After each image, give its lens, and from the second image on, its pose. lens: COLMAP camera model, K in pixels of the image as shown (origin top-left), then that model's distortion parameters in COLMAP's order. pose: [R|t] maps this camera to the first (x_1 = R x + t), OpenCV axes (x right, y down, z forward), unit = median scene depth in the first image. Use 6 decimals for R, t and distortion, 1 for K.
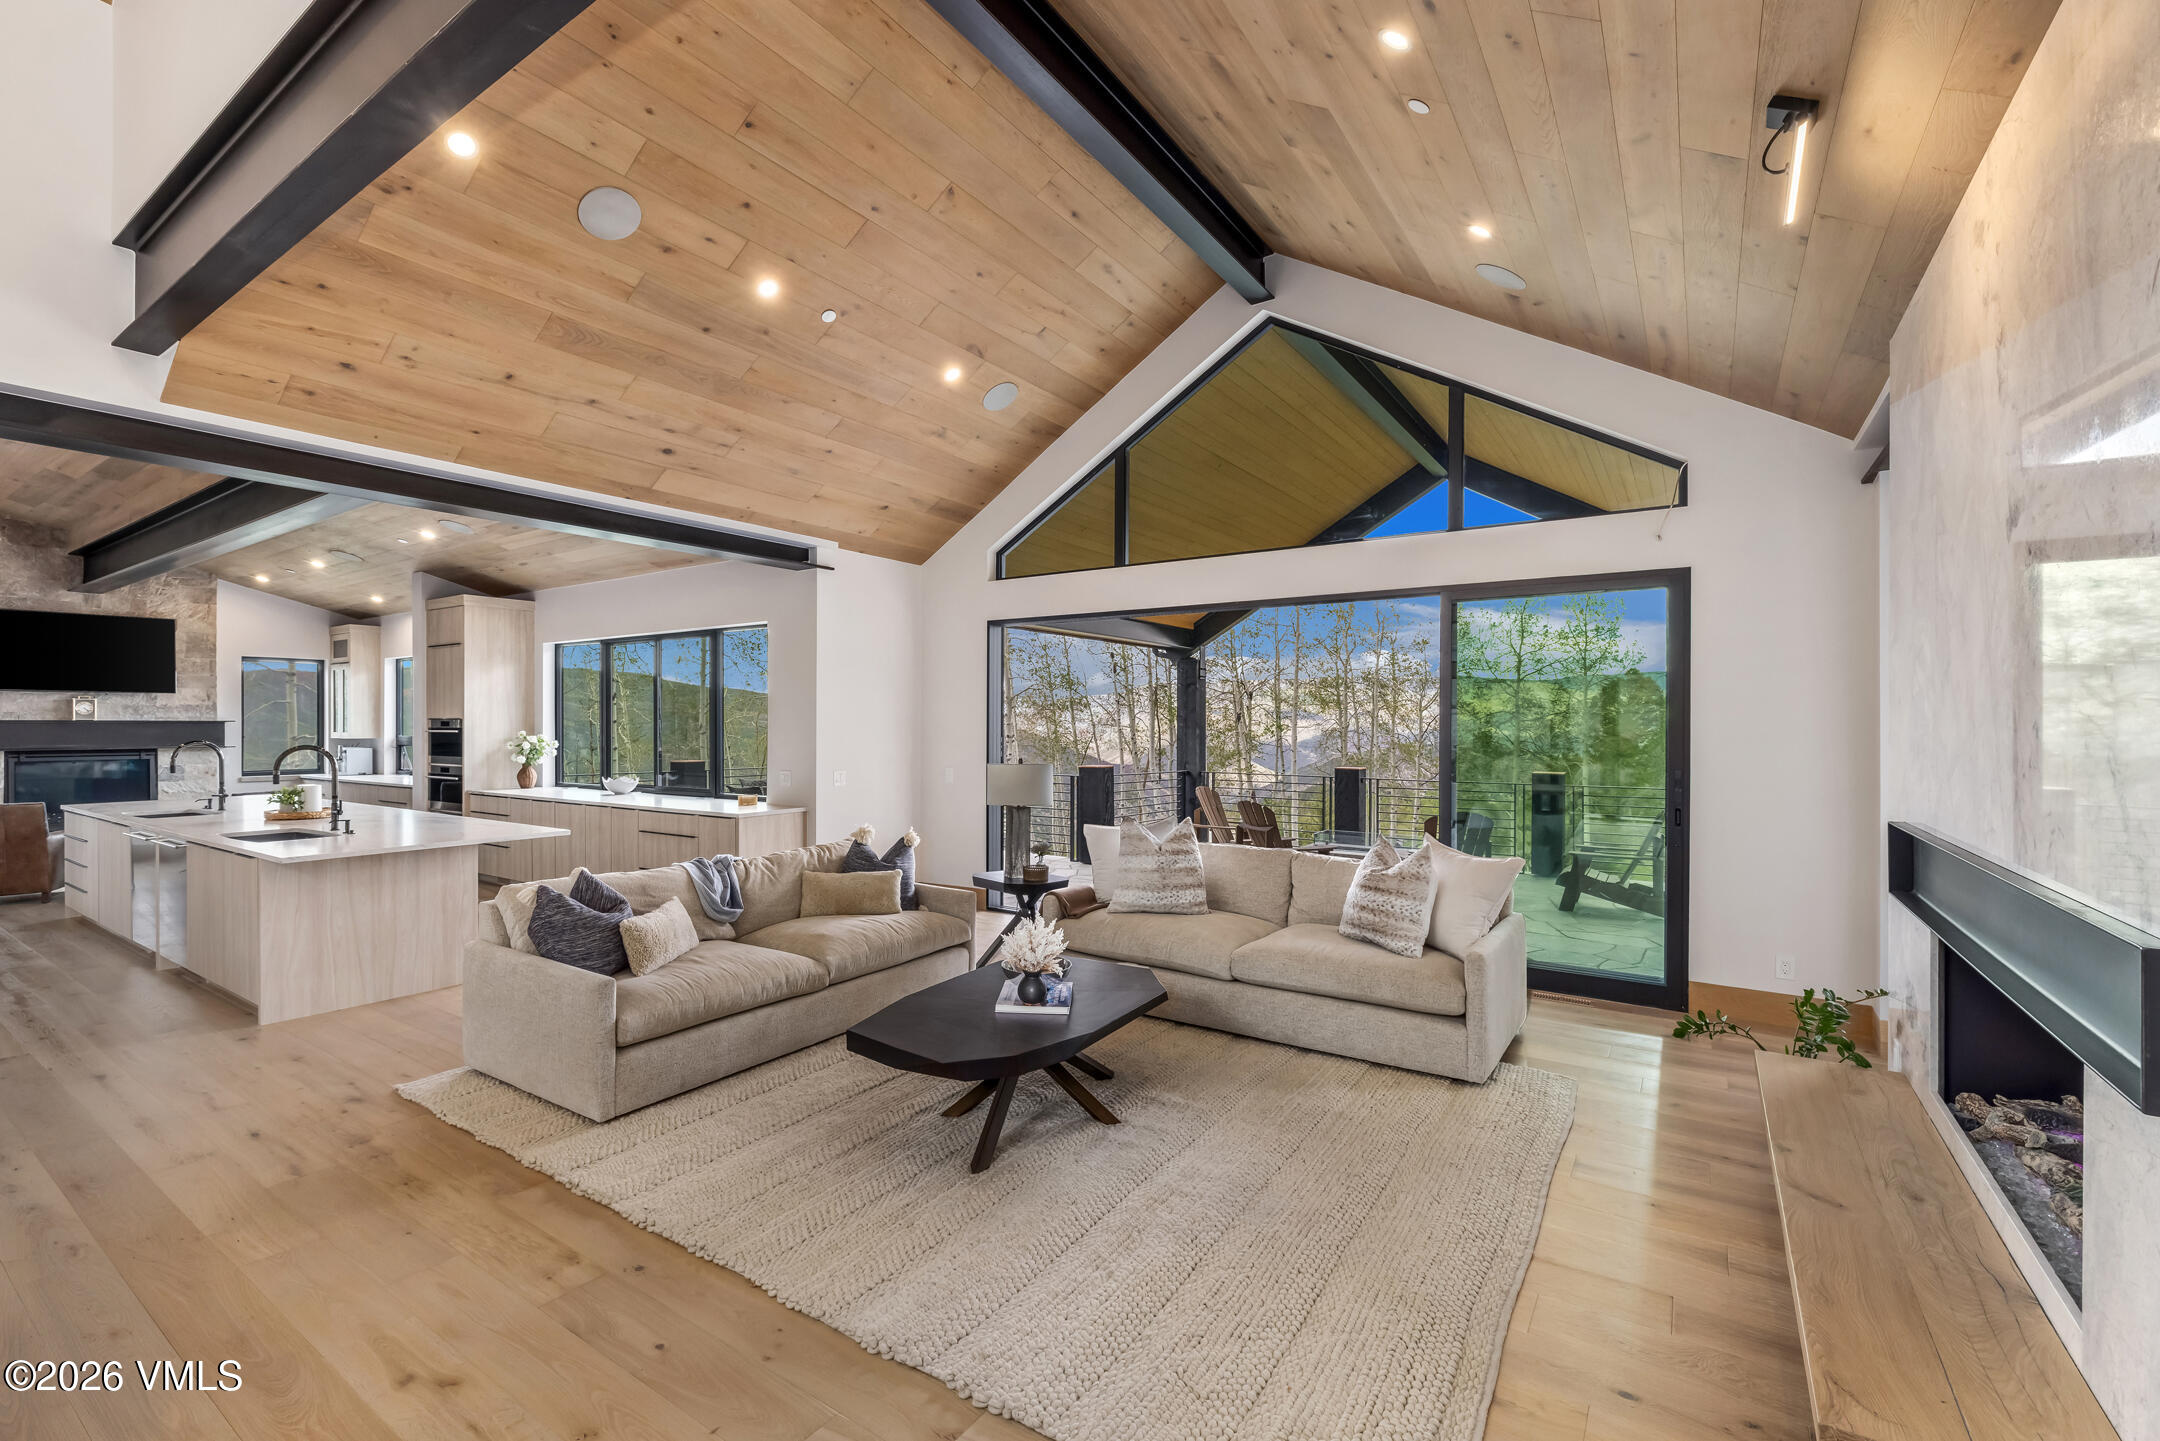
lens RADIAL K [[915.0, 0, 1088.2], [0, 915.0, 726.1], [0, 0, 1]] dist [-0.001761, -0.000271]
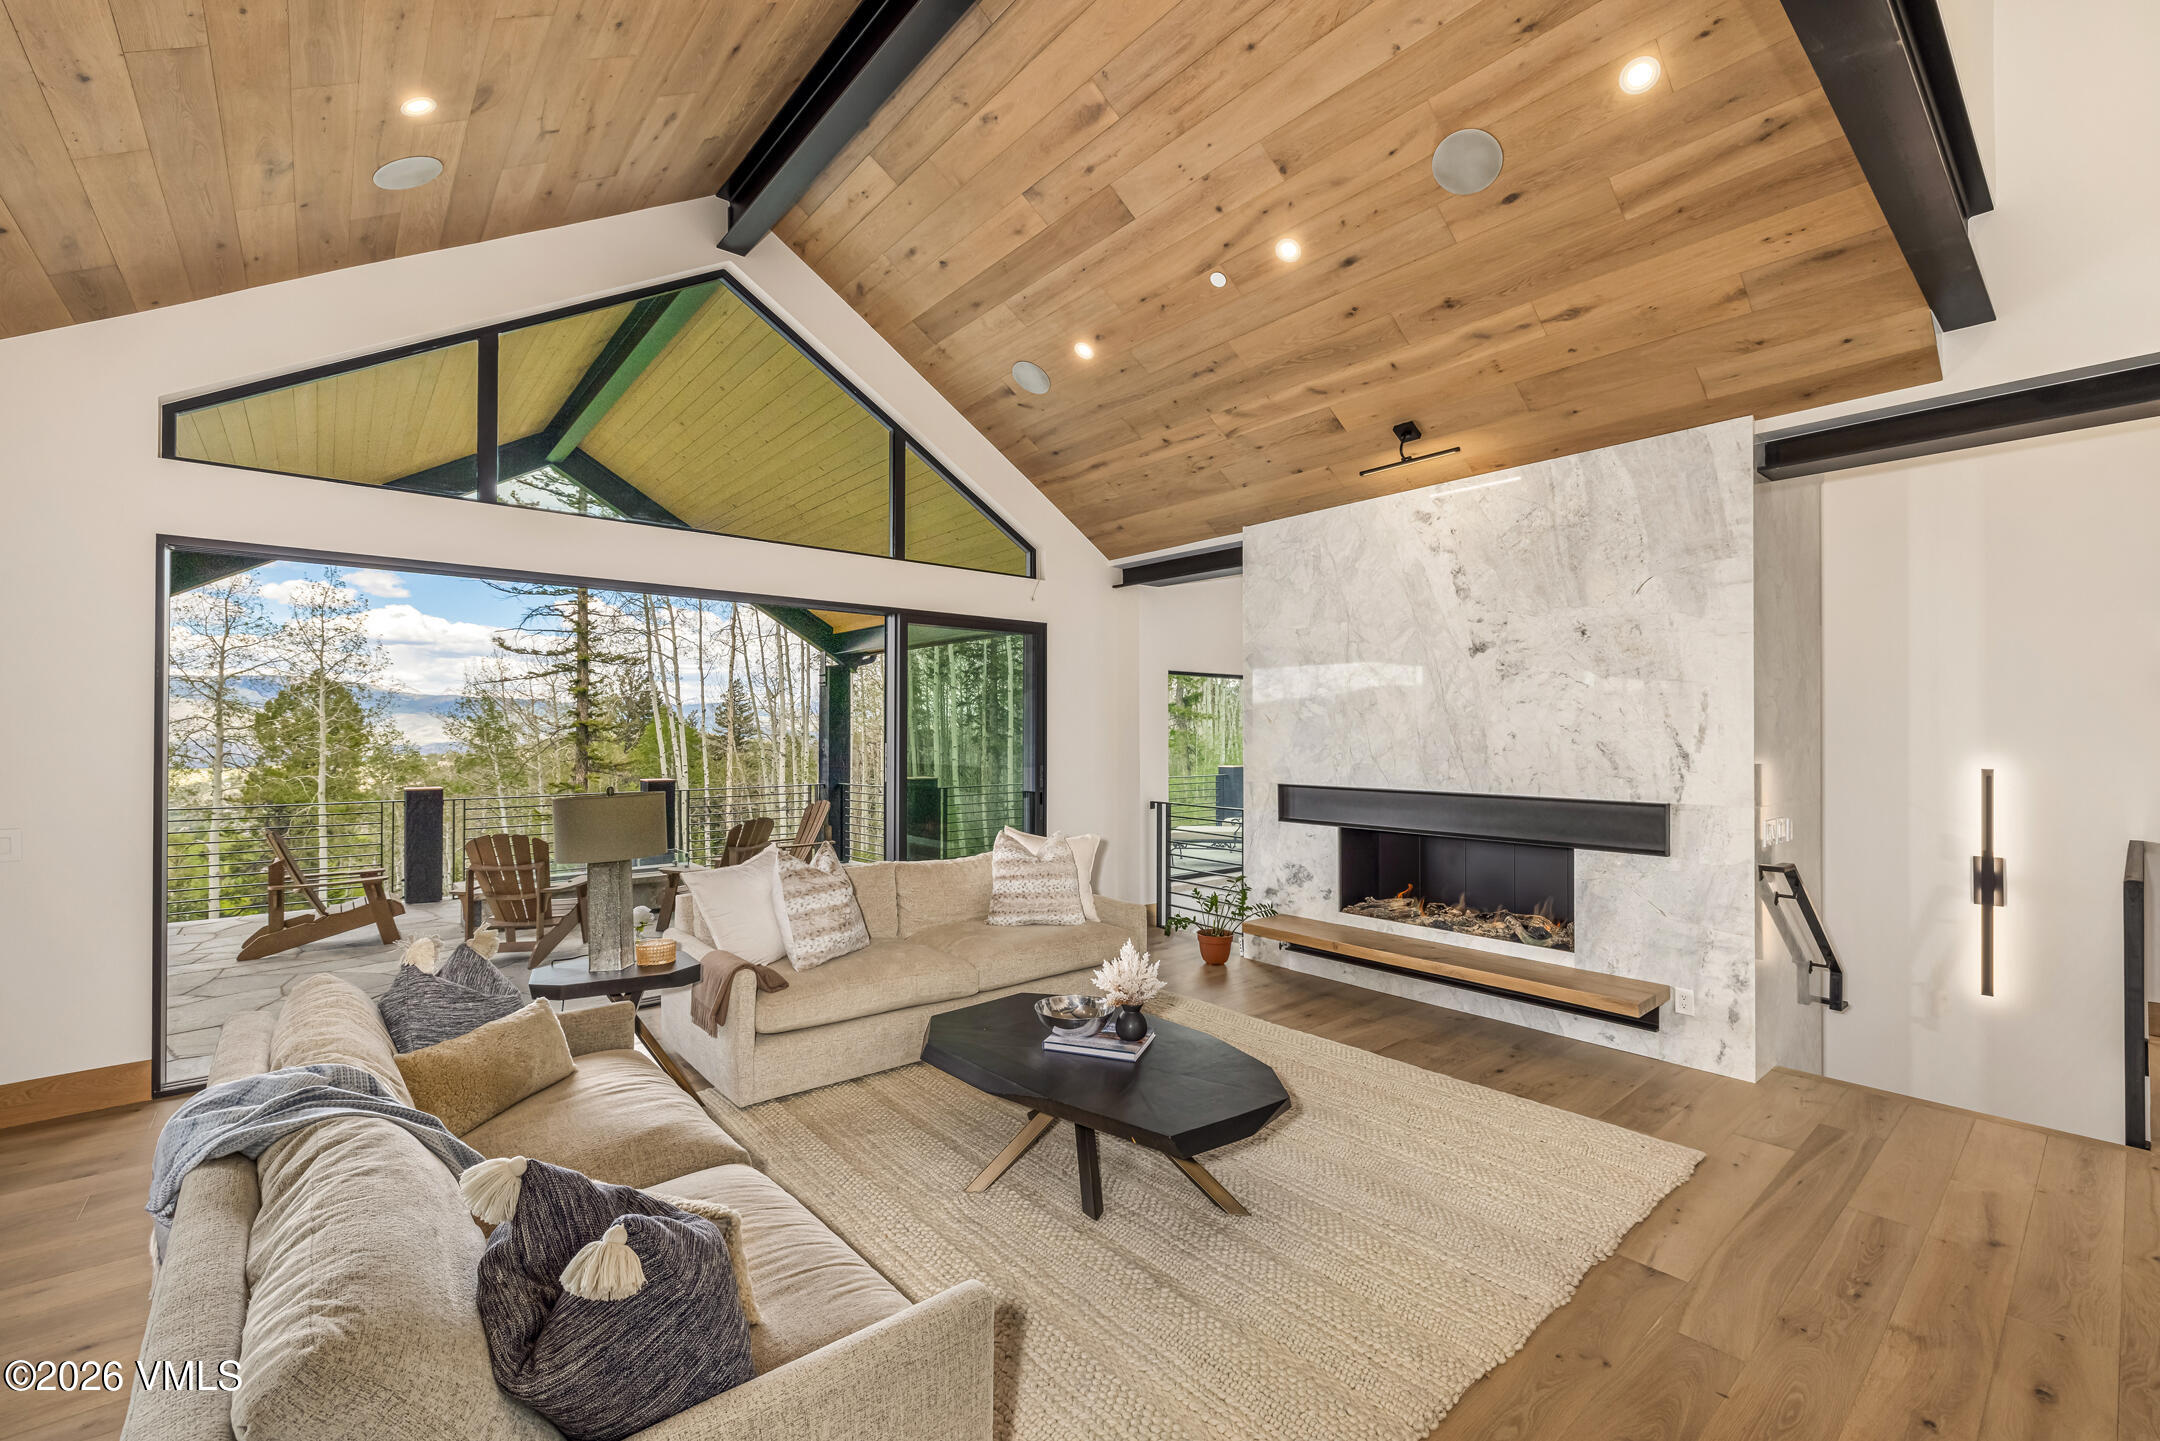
lens RADIAL K [[915.0, 0, 1088.2], [0, 915.0, 726.1], [0, 0, 1]] dist [-0.001761, -0.000271]
pose [[0.274894, 0.003561, 0.961468, -0.673725], [-0.005978, 0.999980, -0.001994, -0.013845], [-0.961456, -0.005200, 0.274910, 0.530753]]
